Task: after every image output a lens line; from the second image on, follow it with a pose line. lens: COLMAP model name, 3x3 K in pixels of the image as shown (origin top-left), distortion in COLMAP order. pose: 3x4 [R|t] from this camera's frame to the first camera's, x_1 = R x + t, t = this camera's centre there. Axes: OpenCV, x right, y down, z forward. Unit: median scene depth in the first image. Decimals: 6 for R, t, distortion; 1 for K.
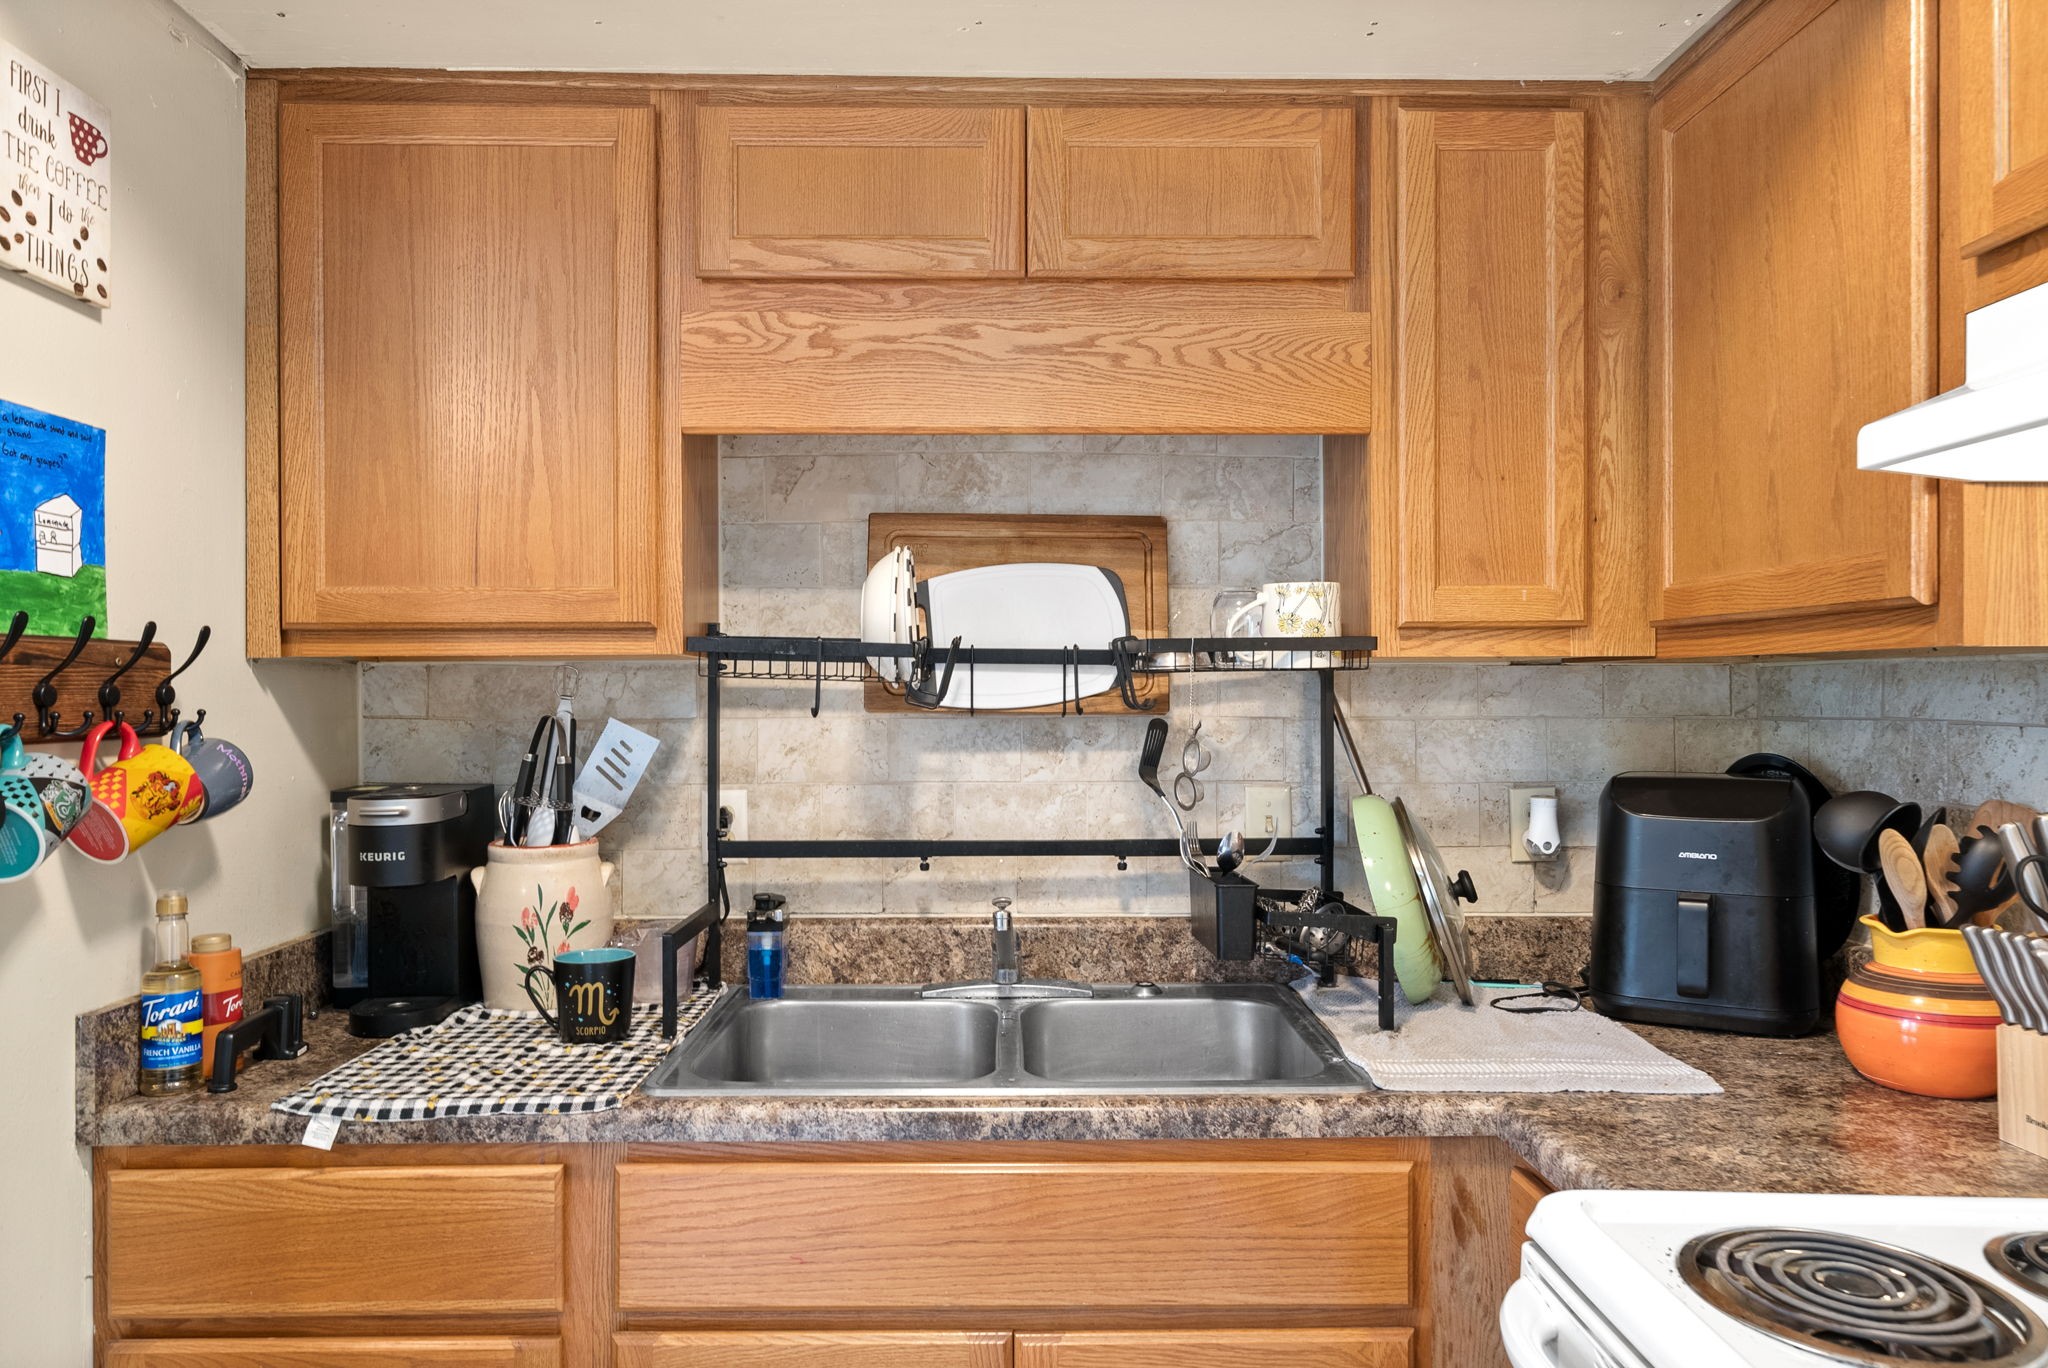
lens RADIAL K [[1337.3, 0, 1029.8], [0, 1337.3, 694.8], [0, 0, 1]] dist [-0.027013, 0.011224]
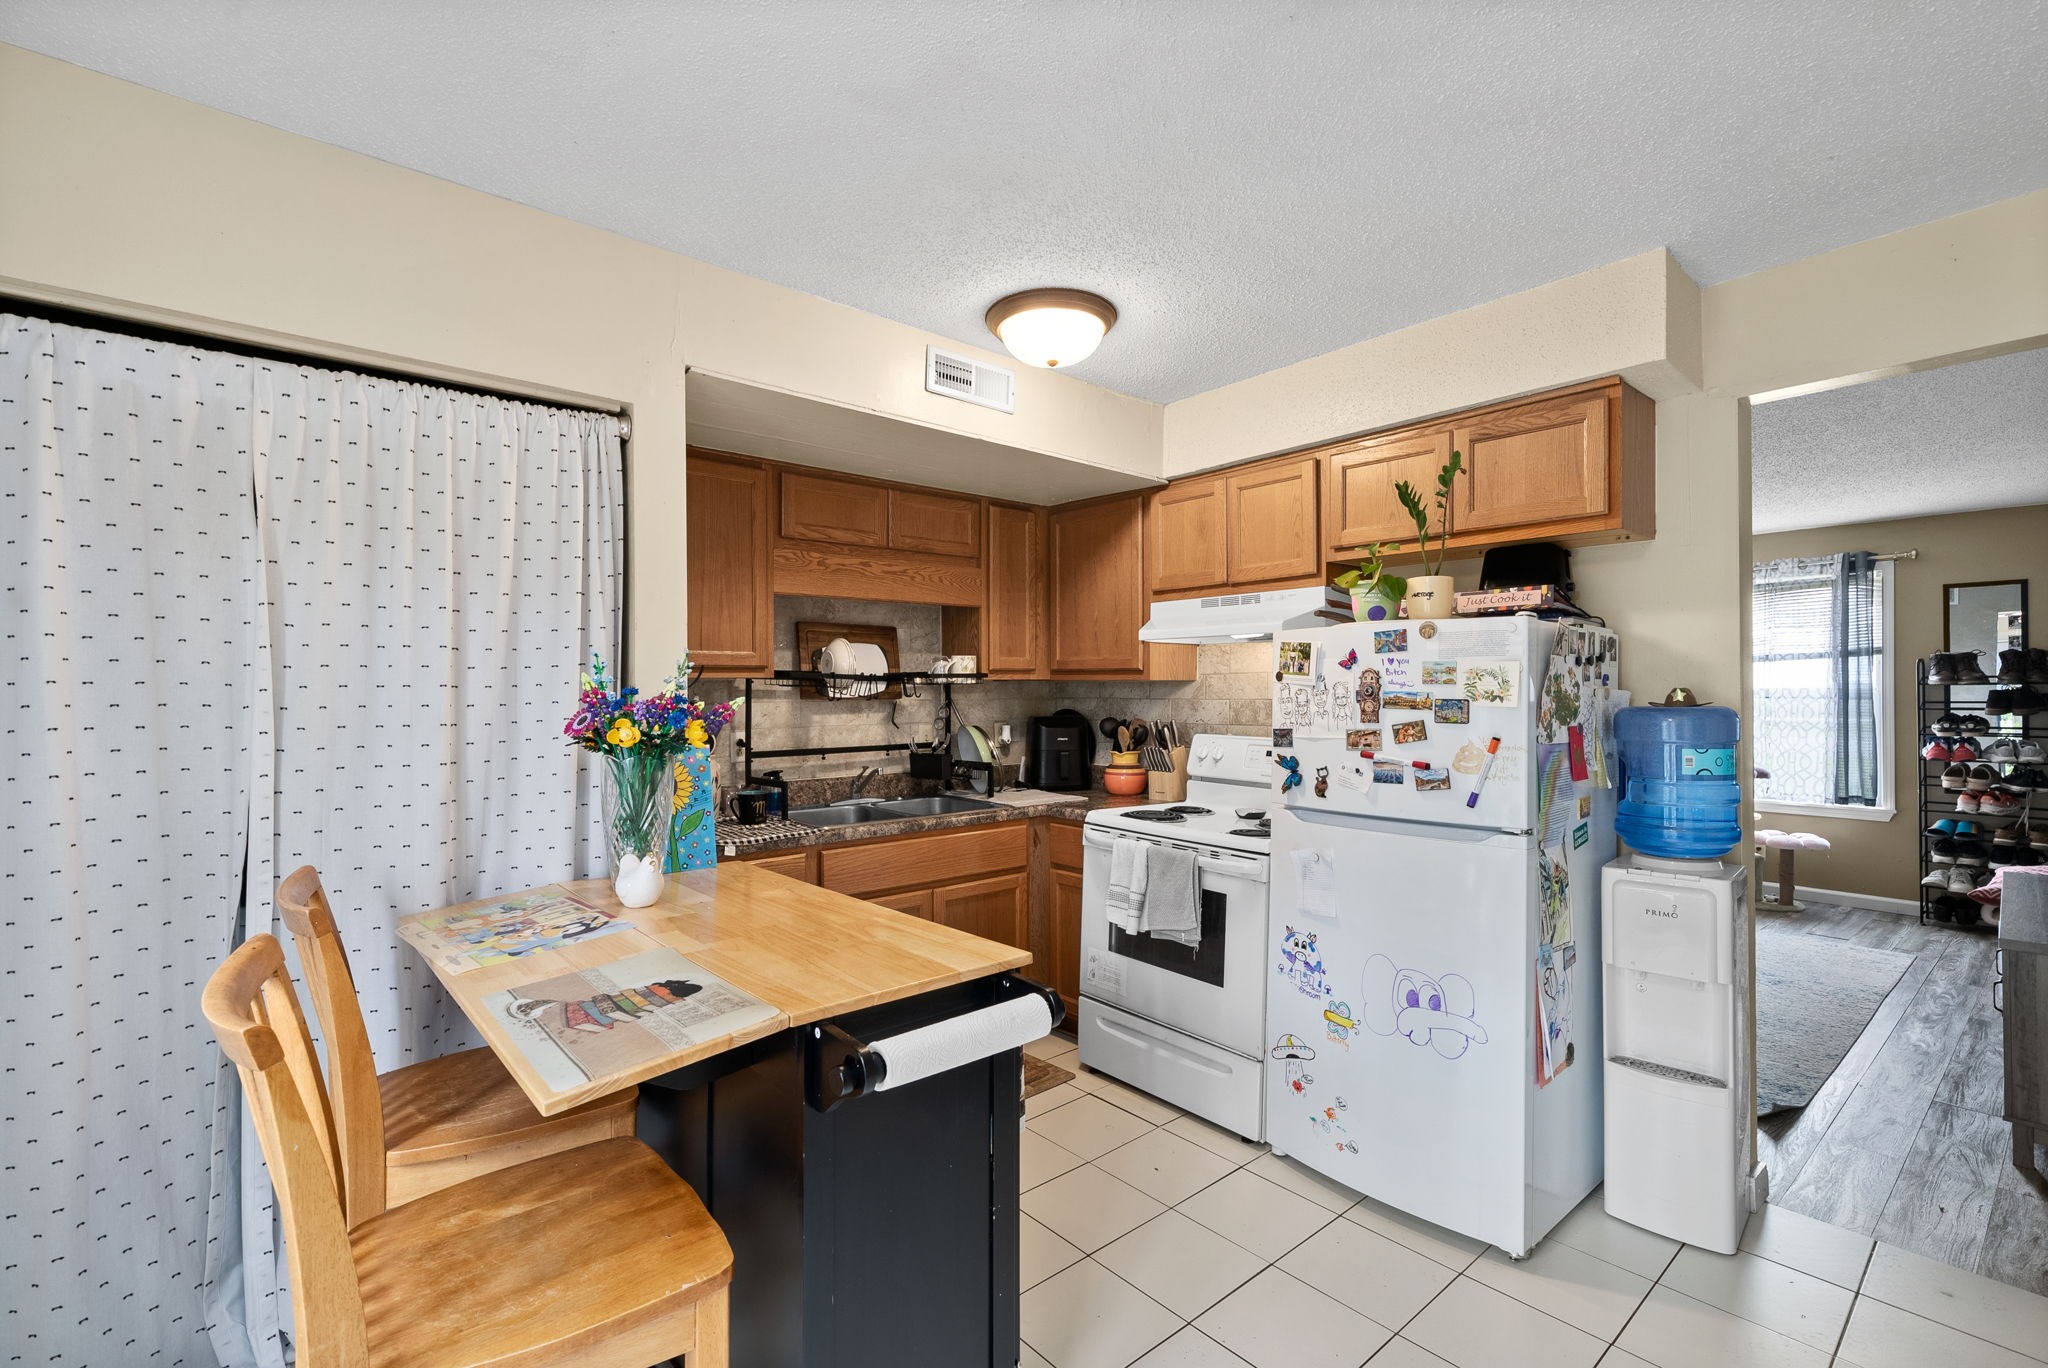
lens RADIAL K [[893.6, 0, 1015.9], [0, 893.6, 682.0], [0, 0, 1]] dist [-0.001019, -0.000009]
pose [[0.775988, 0.001644, 0.630745, -0.898464], [0.003861, 0.999965, -0.007357, -0.006076], [-0.630735, 0.008145, 0.775955, -0.603324]]
